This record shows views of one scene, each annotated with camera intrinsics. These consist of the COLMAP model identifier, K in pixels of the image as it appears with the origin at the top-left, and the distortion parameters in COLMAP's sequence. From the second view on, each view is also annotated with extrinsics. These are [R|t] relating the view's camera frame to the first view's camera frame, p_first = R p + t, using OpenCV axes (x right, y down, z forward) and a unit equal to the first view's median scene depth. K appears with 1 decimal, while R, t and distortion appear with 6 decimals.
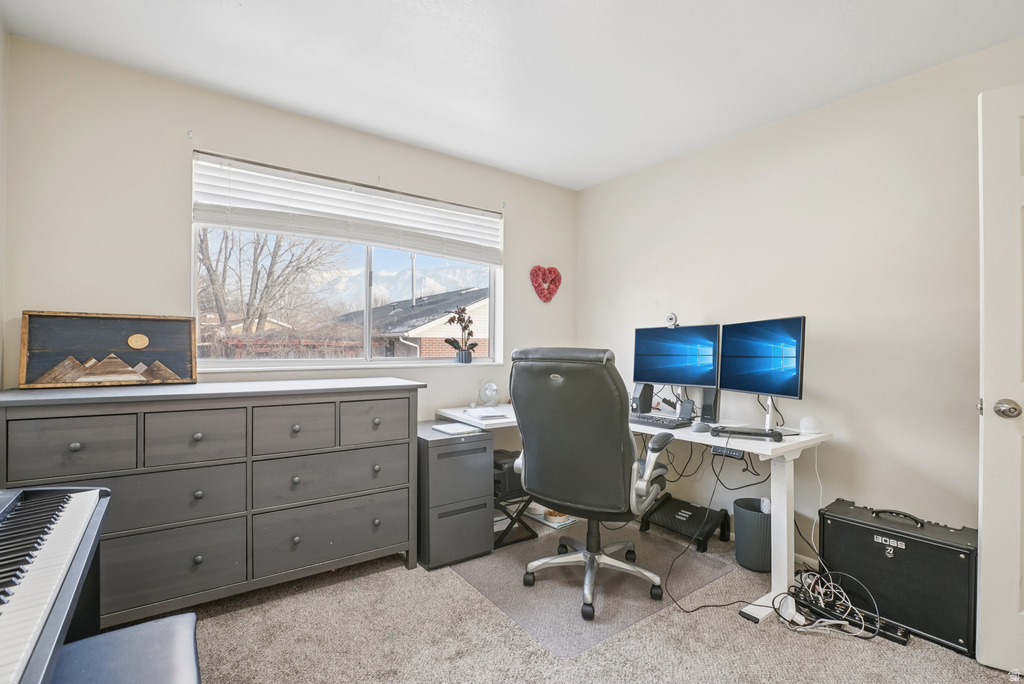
lens RADIAL K [[475.3, 0, 514.8], [0, 475.3, 343.3], [0, 0, 1]] dist [-0.043657, 0.012563]
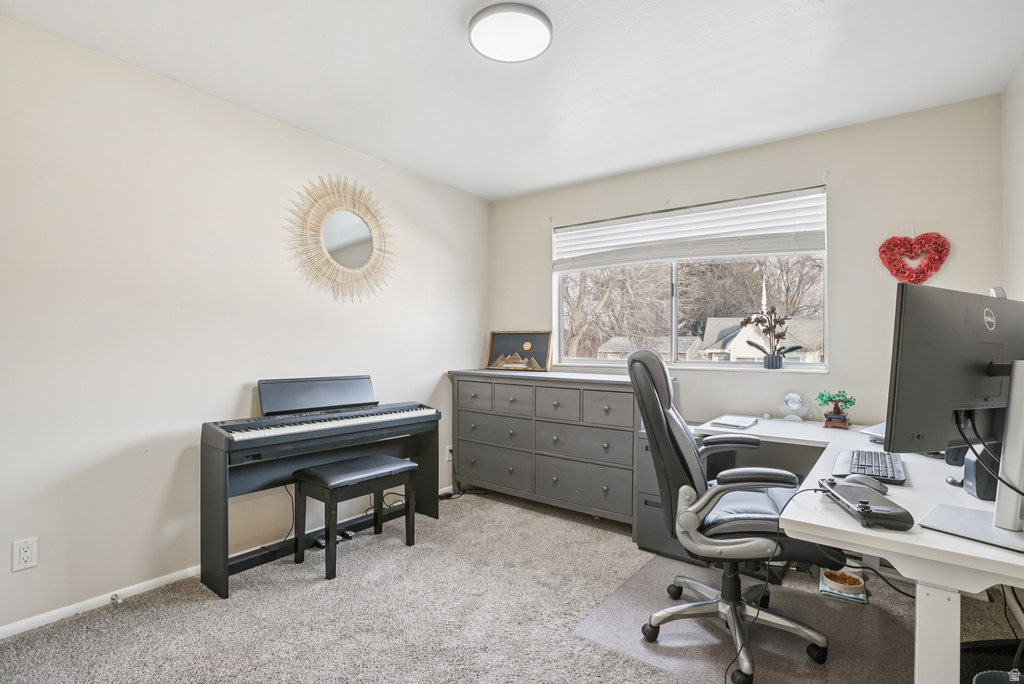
lens RADIAL K [[475.3, 0, 519.1], [0, 475.3, 339.4], [0, 0, 1]] dist [-0.043657, 0.012563]
pose [[0.281960, -0.019743, -0.959223, 0.912334], [-0.003280, 0.999763, -0.021542, 0.009672], [0.959421, 0.009220, 0.281828, 0.446046]]
